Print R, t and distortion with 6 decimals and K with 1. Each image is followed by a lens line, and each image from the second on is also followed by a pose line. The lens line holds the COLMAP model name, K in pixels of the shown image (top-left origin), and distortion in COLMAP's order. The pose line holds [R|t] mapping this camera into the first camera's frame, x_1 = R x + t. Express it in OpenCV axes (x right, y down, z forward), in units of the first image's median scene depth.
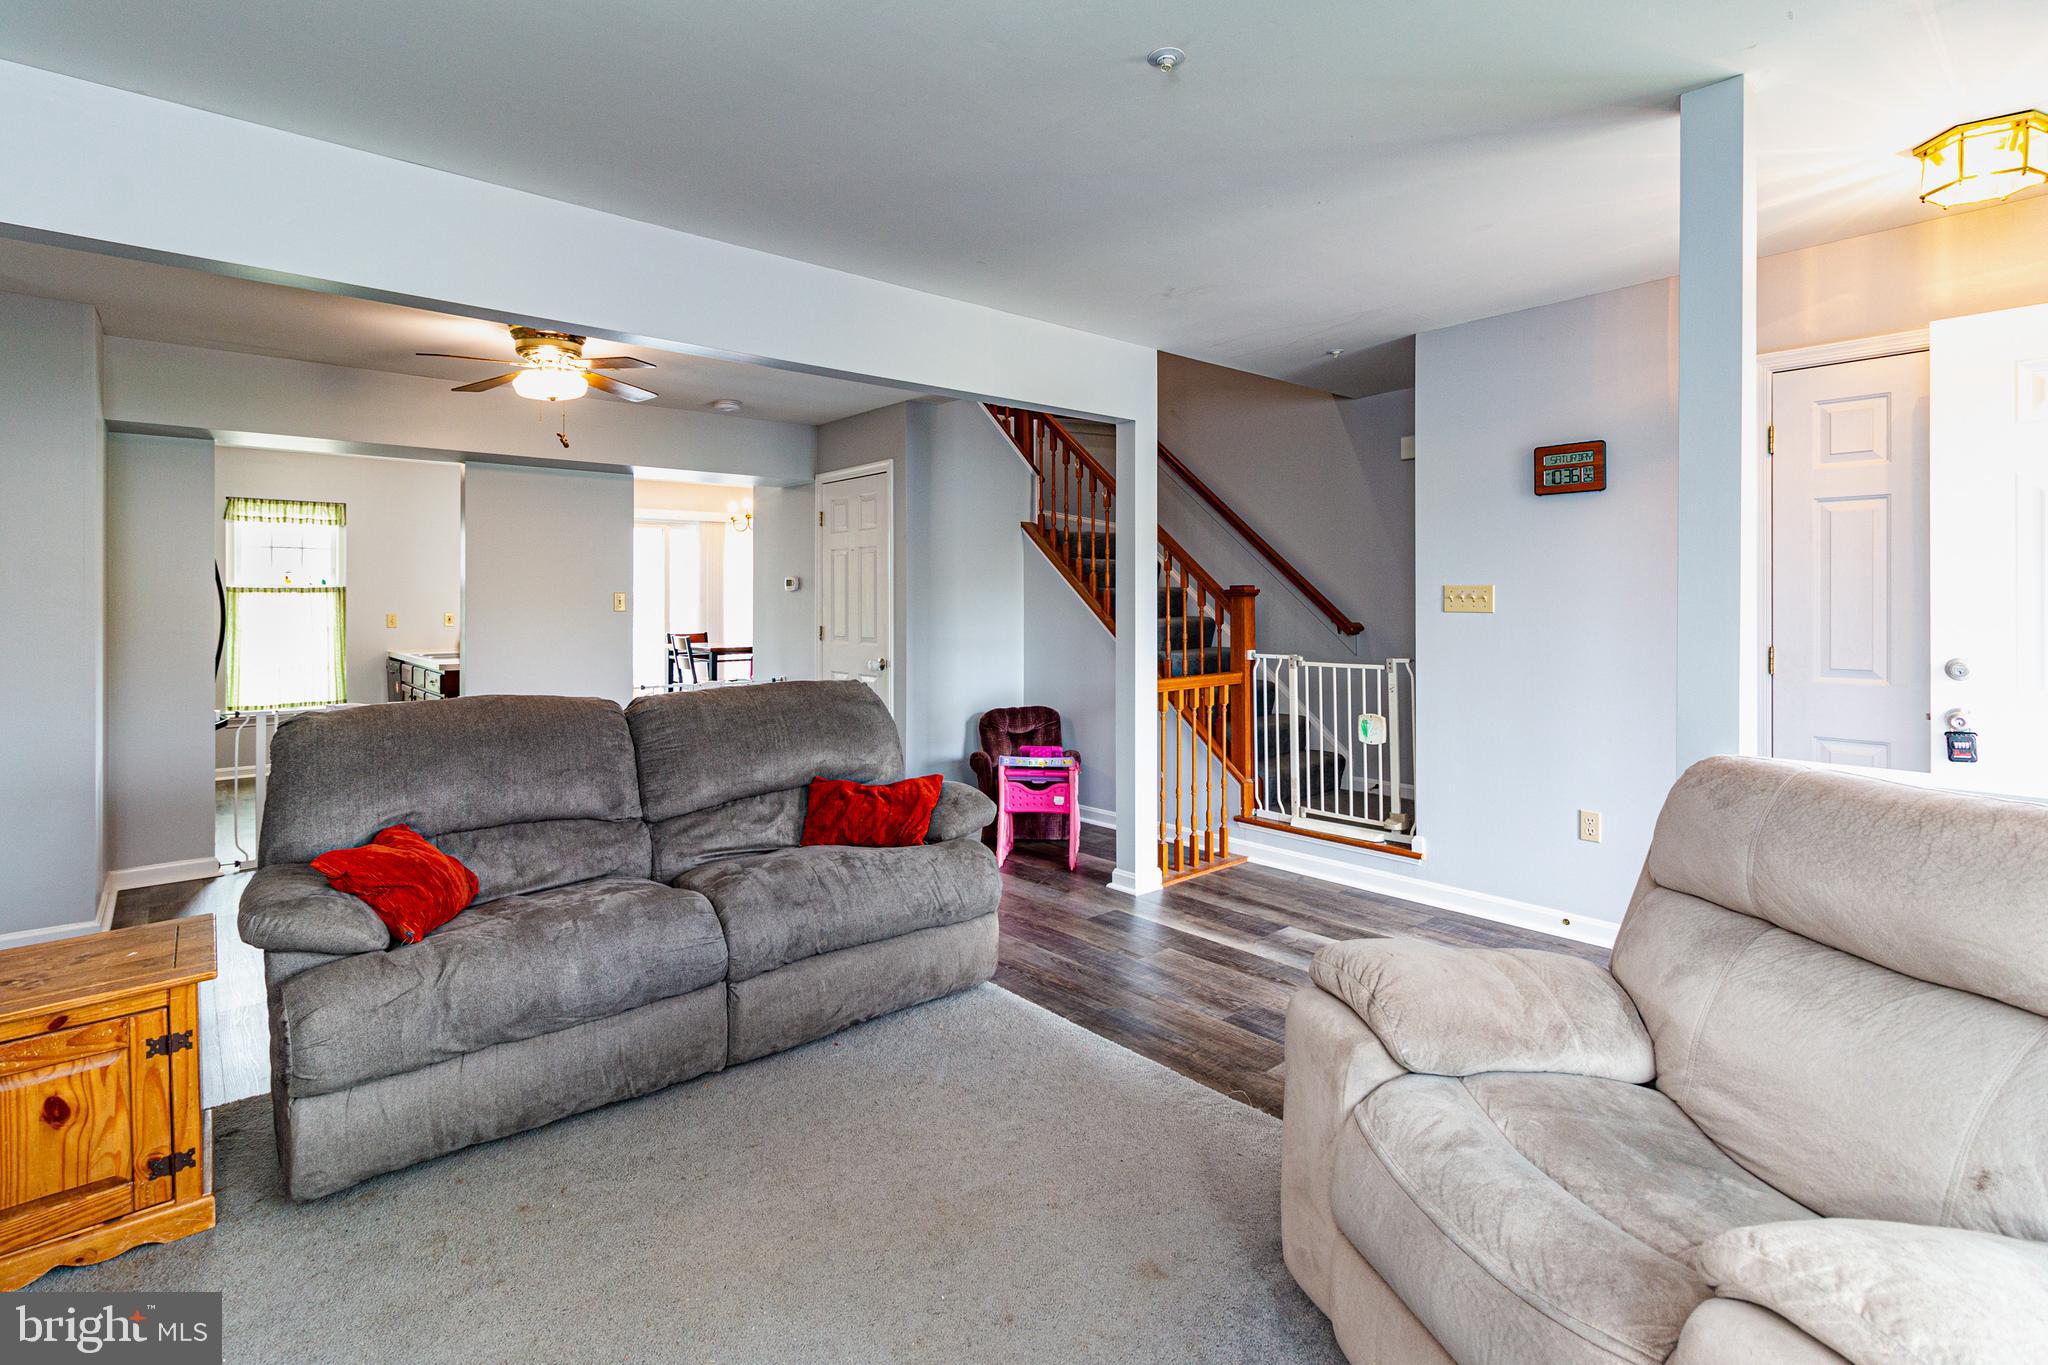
lens RADIAL K [[950.3, 0, 998.2], [0, 950.3, 593.6], [0, 0, 1]] dist [-0.002981, -0.000745]
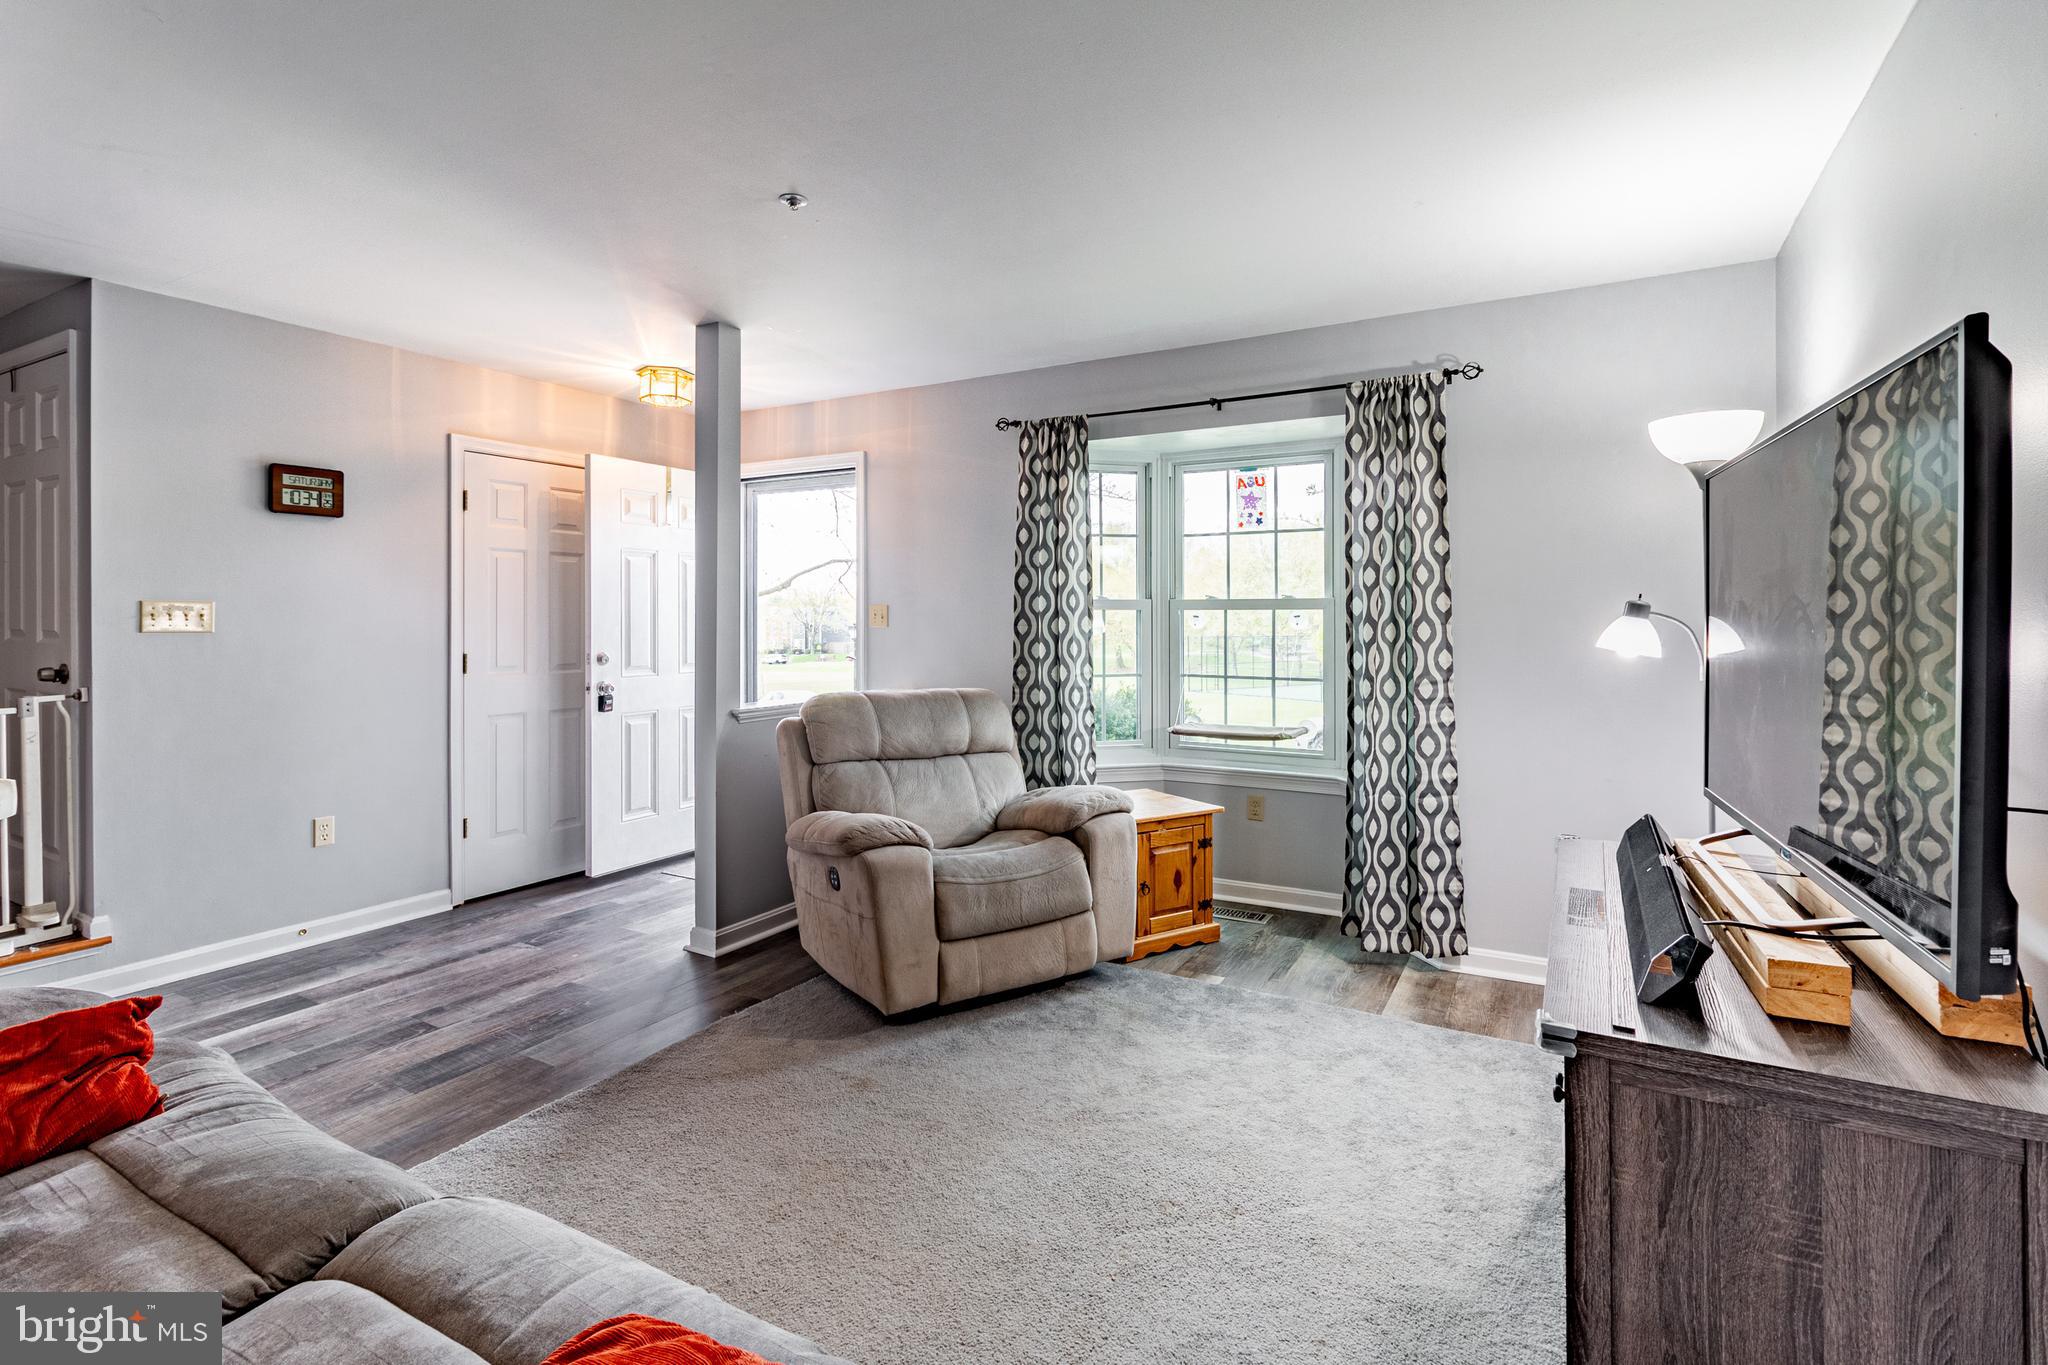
lens RADIAL K [[950.3, 0, 1012.9], [0, 950.3, 621.0], [0, 0, 1]] dist [-0.002981, -0.000745]
pose [[-0.334872, -0.004877, 0.942251, -0.640460], [-0.010521, 0.999944, 0.001436, -0.000147], [-0.942205, -0.009432, -0.334904, 0.634000]]
